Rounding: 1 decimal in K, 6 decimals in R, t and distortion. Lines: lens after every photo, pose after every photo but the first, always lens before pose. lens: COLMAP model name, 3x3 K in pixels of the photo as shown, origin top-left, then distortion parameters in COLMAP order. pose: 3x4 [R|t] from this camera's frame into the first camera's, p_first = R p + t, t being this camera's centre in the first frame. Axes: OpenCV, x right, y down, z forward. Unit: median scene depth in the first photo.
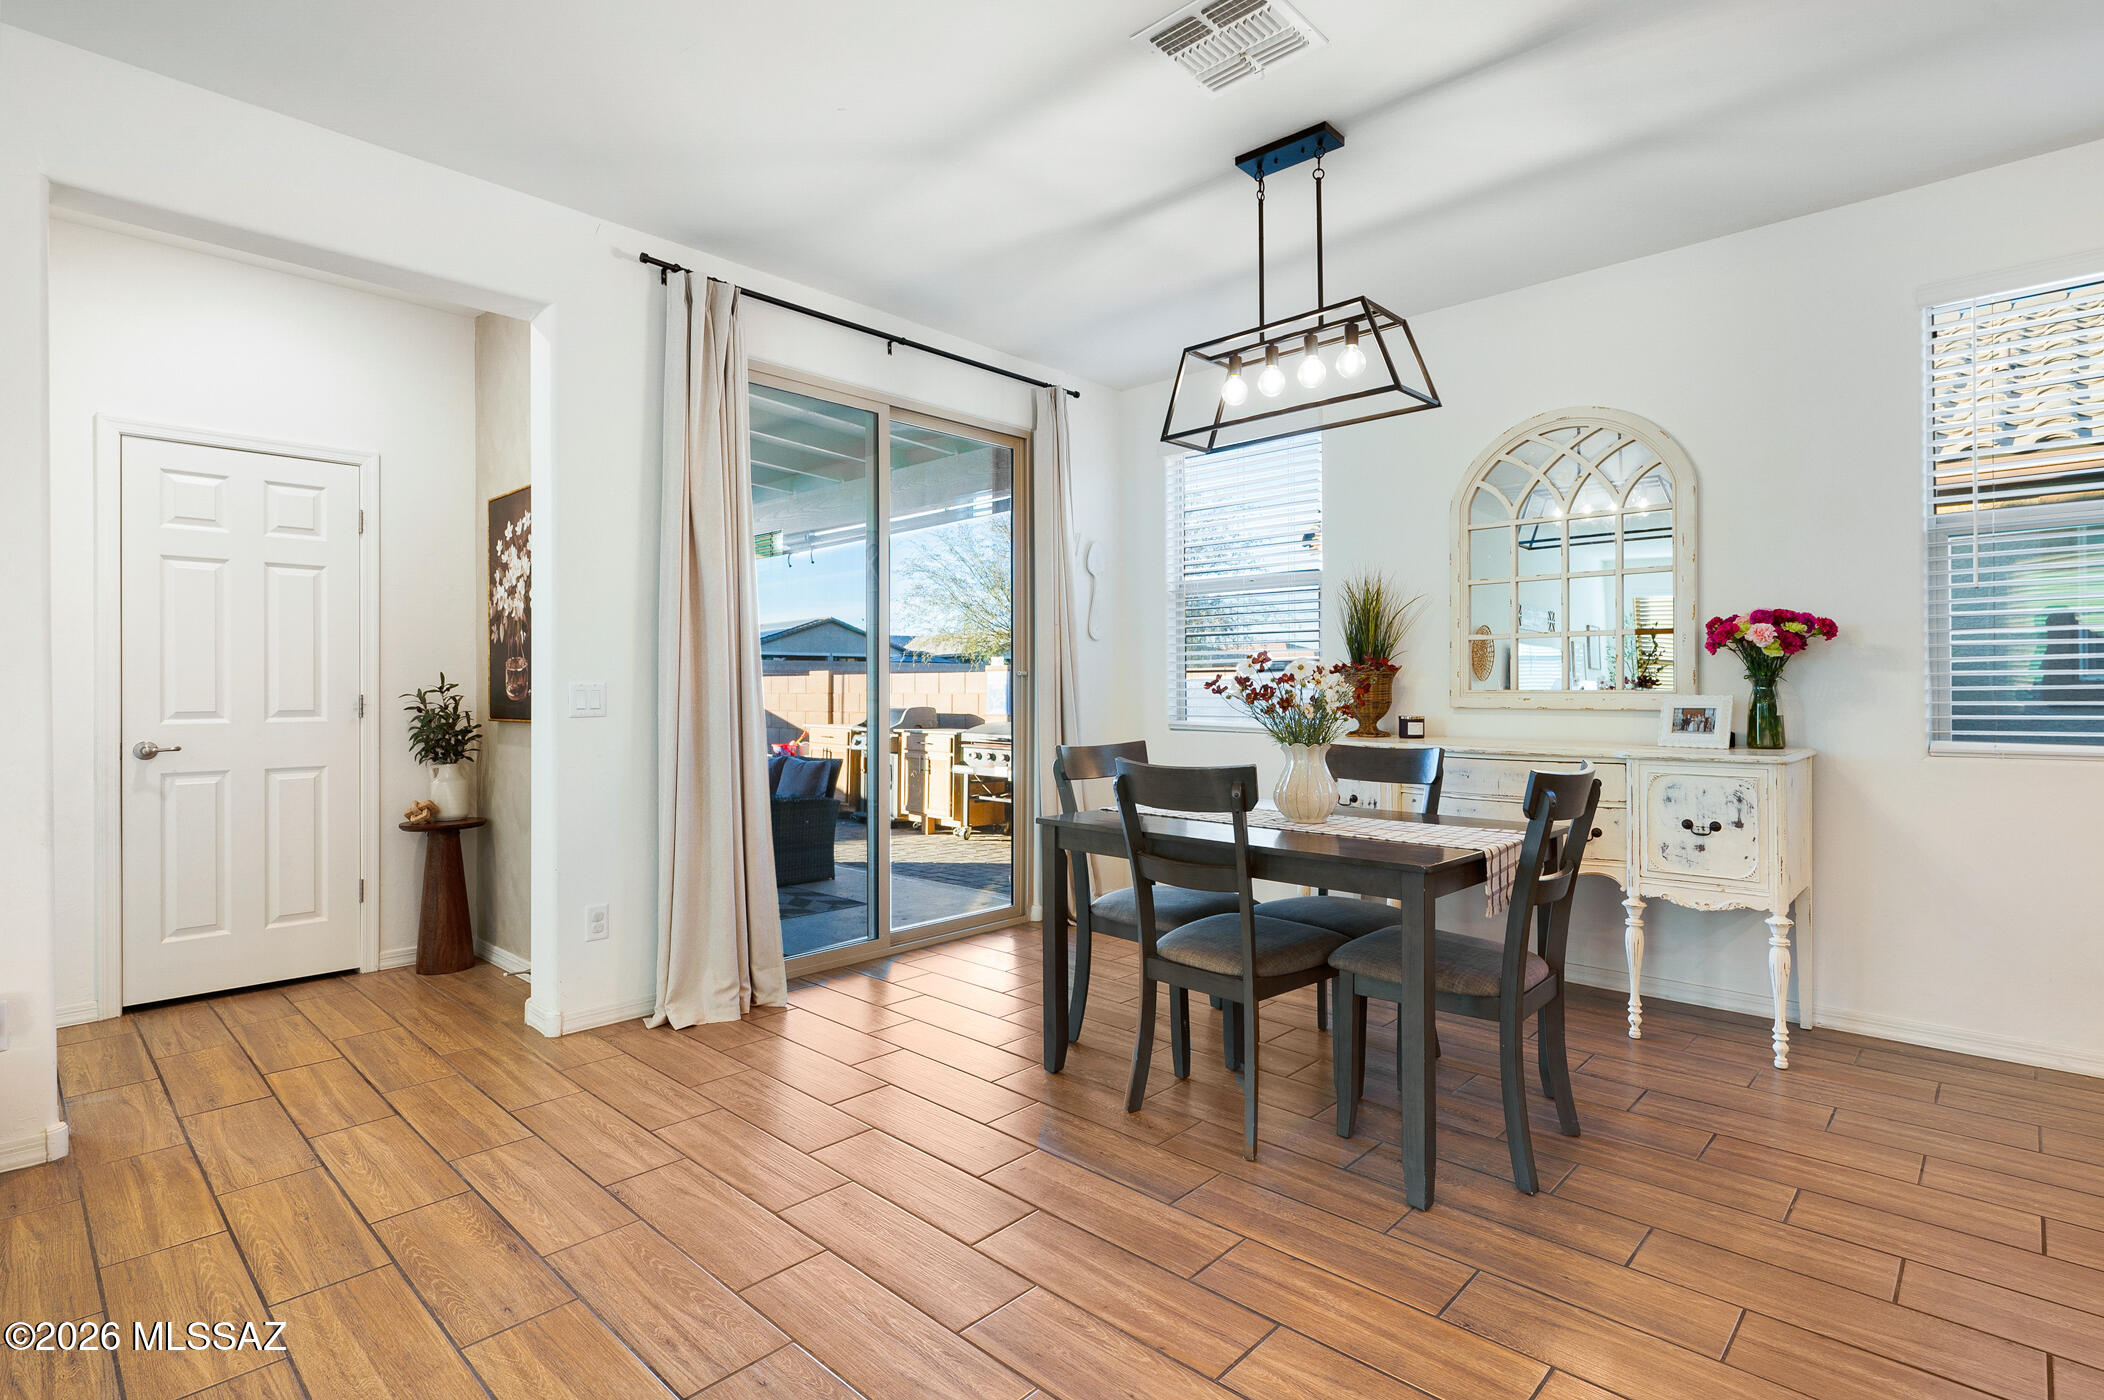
lens RADIAL K [[1013.5, 0, 1057.6], [0, 1013.5, 688.6], [0, 0, 1]] dist [-0.003886, -0.000764]
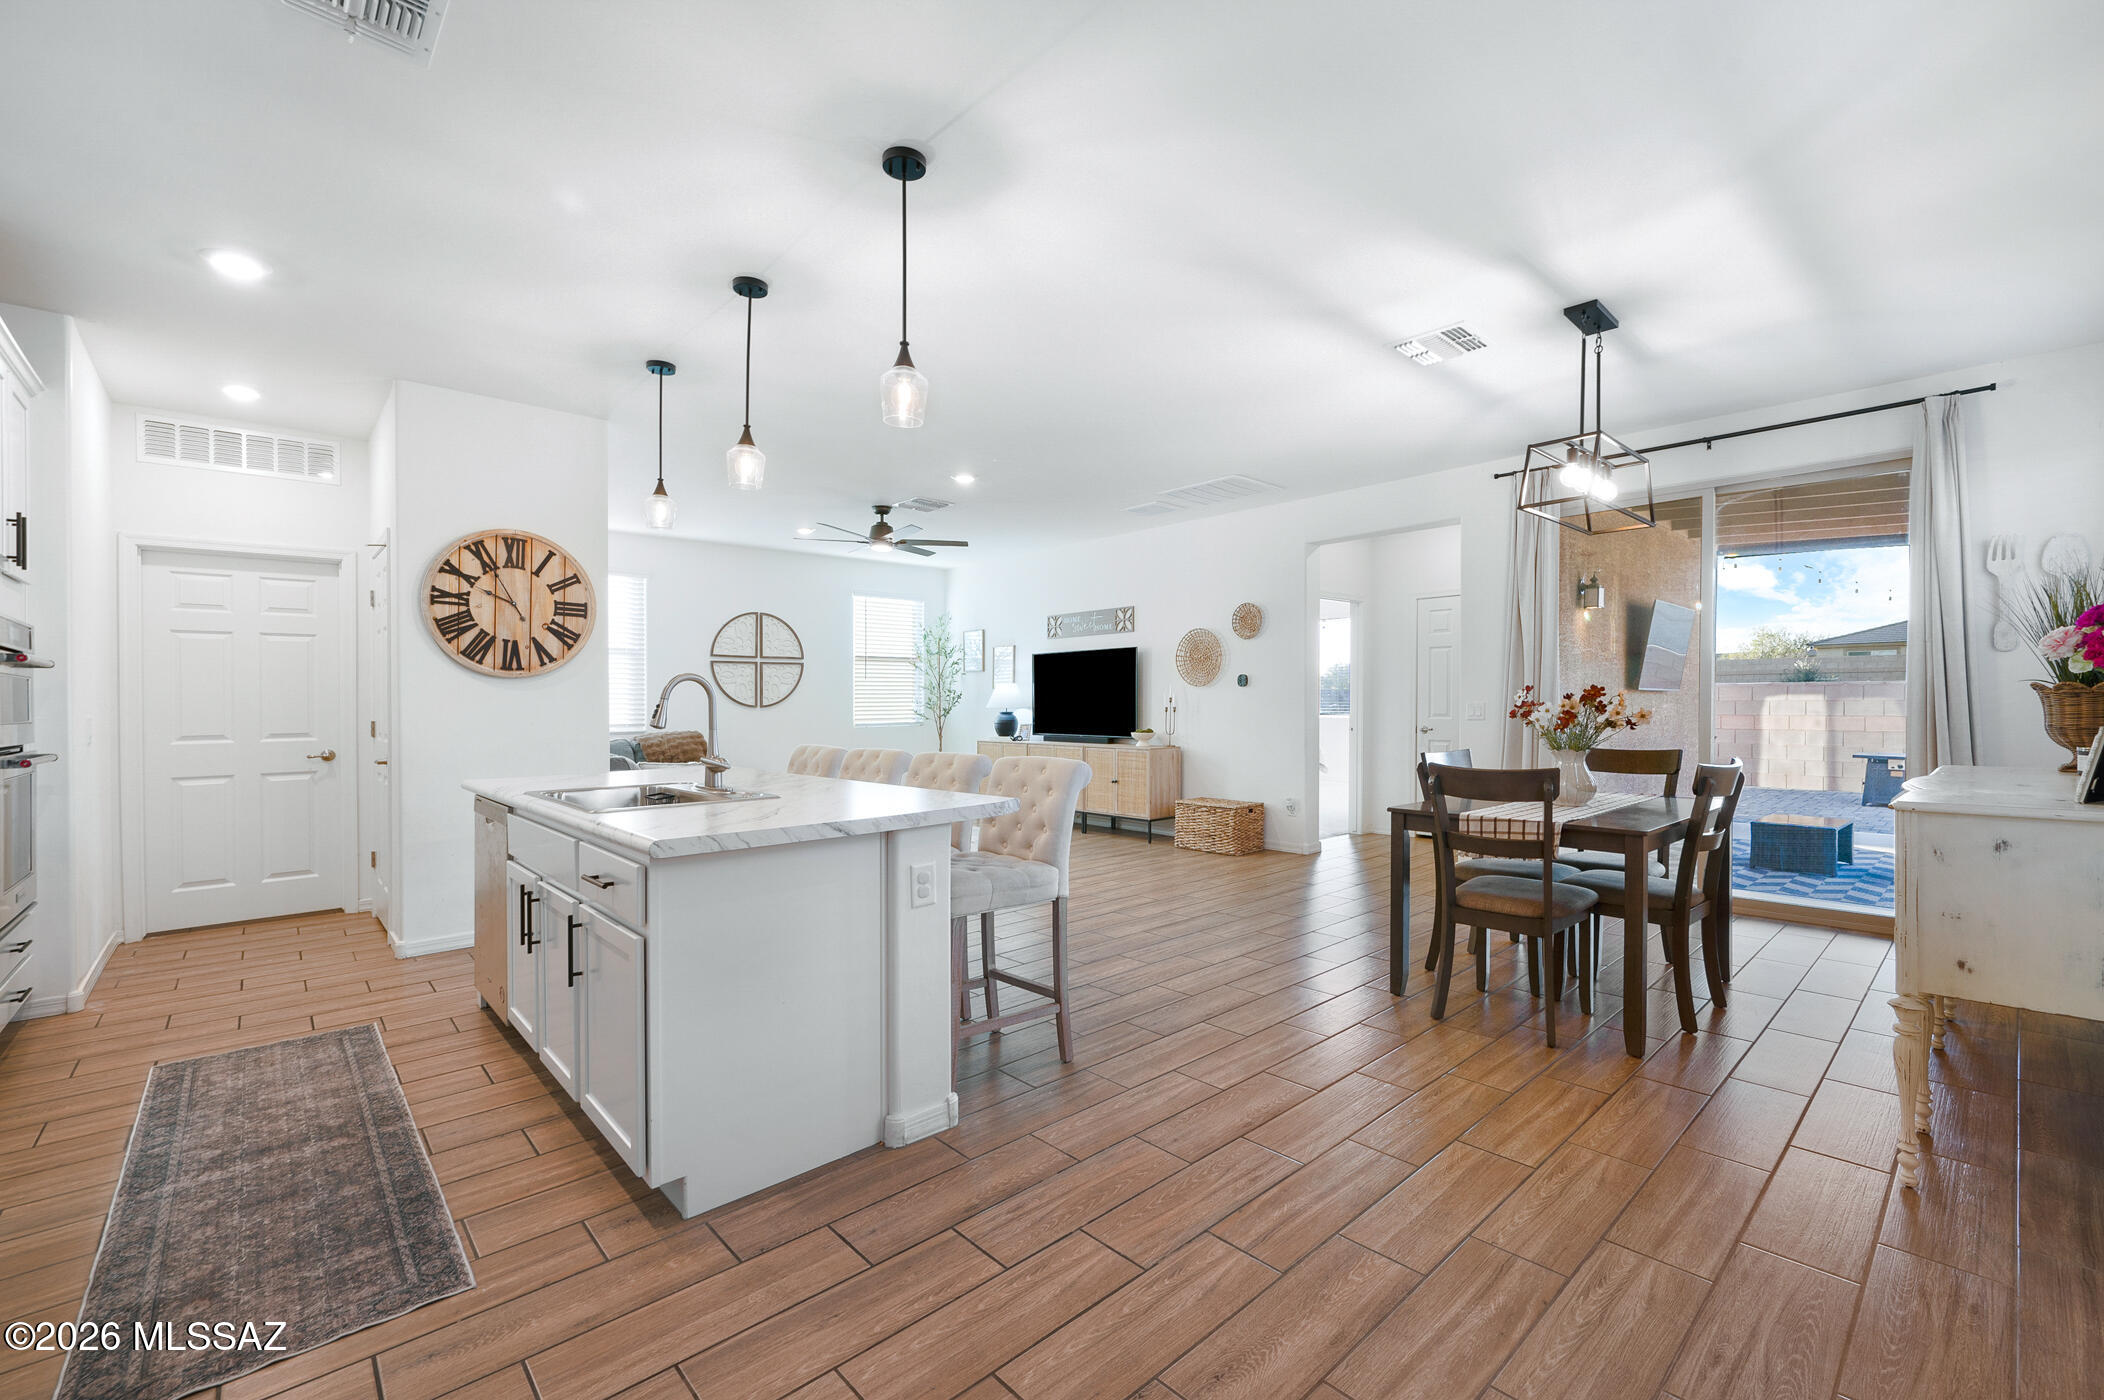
lens RADIAL K [[881.1, 0, 1079.9], [0, 881.1, 697.3], [0, 0, 1]] dist [-0.002313, 0.000040]
pose [[-0.062335, -0.001754, -0.998054, 1.298932], [0.008502, 0.999961, -0.002288, -0.018567], [0.998019, -0.008628, -0.062317, 0.340439]]
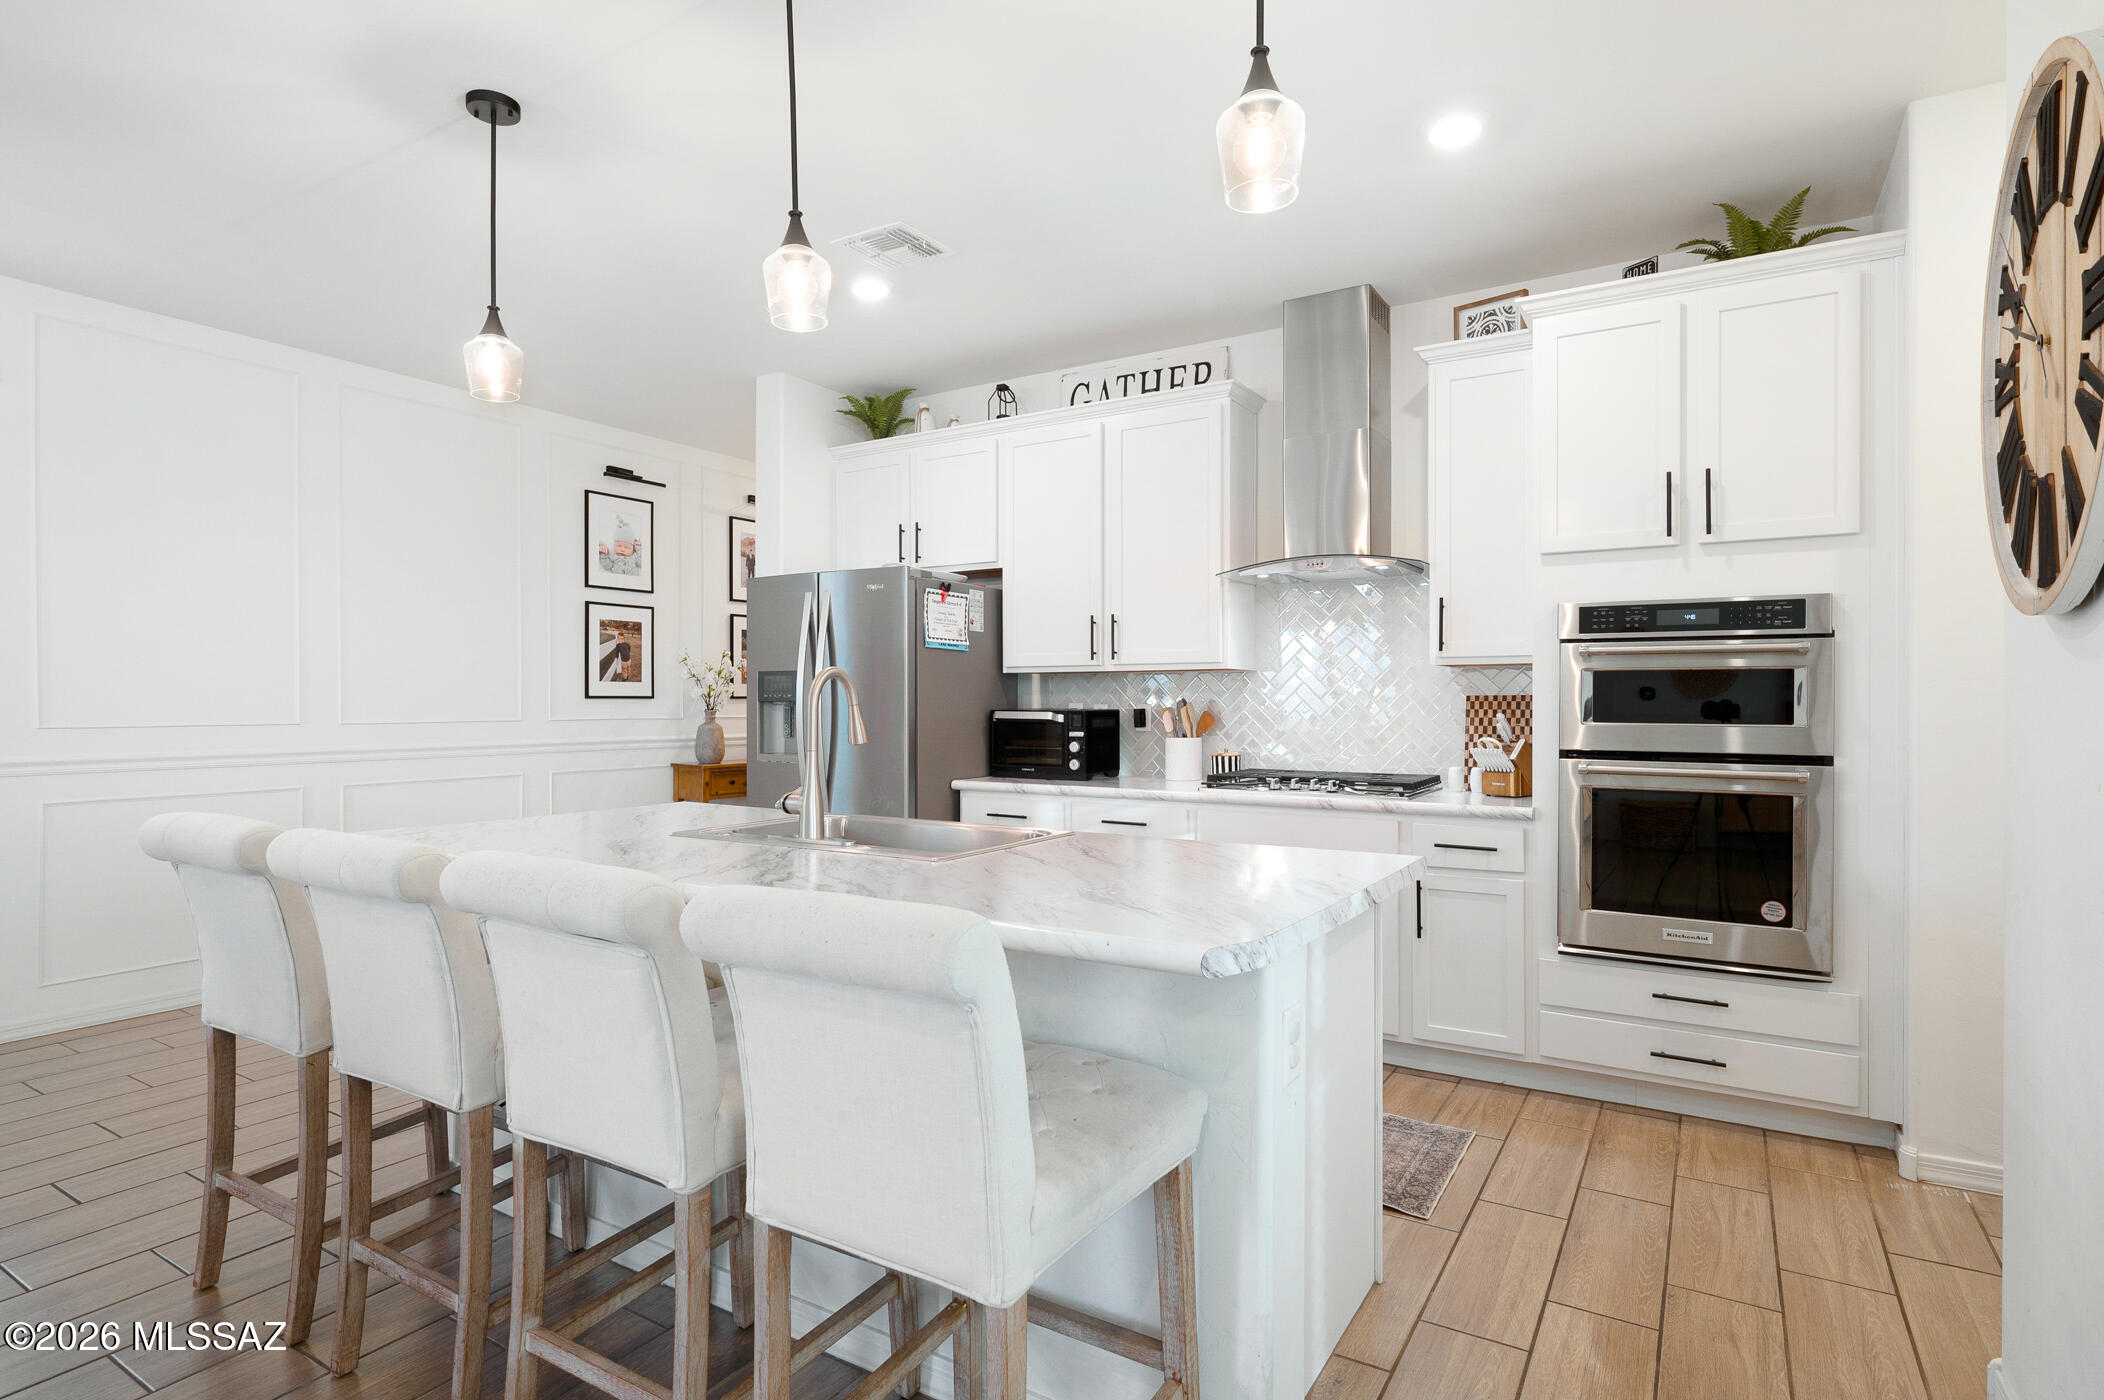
lens RADIAL K [[1064.1, 0, 1064.1], [0, 1064.1, 693.6], [0, 0, 1]] dist [0.001081, -0.000018]
pose [[-0.208201, 0.009424, 0.978041, -0.291732], [0.002656, 0.999955, -0.009069, -0.023497], [-0.978083, 0.000709, -0.208216, -0.103135]]
